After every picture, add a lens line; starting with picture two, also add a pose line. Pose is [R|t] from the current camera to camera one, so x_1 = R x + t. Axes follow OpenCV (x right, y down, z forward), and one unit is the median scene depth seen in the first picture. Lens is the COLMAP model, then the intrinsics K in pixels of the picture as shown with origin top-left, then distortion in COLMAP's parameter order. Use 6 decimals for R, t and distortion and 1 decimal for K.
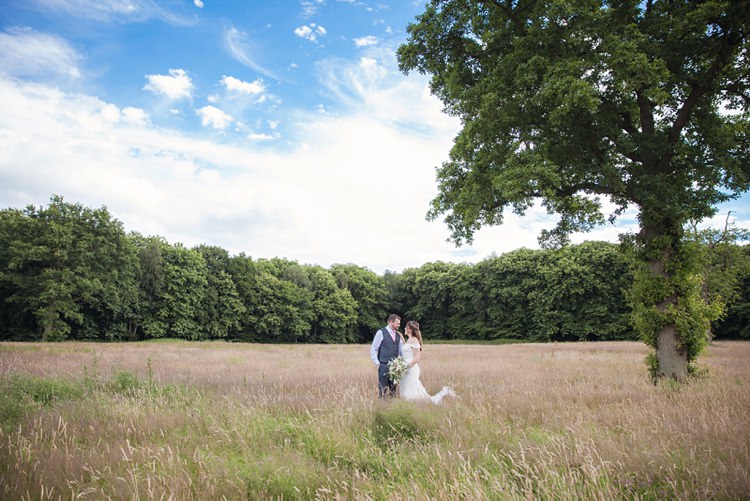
lens RADIAL K [[536.8, 0, 376.2], [0, 536.8, 243.8], [0, 0, 1]] dist [-0.028274, -0.001370]
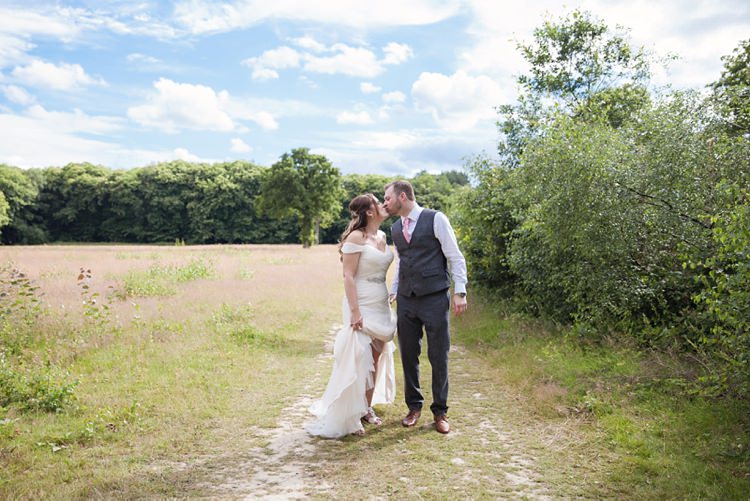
lens RADIAL K [[752.1, 0, 376.2], [0, 752.1, 248.5], [0, 0, 1]] dist [0.002278, 0.000000]
pose [[0.812644, 0.001437, 0.582759, -0.324714], [-0.108261, 0.982962, 0.148543, -0.095025], [-0.572616, -0.183803, 0.798954, -0.538008]]
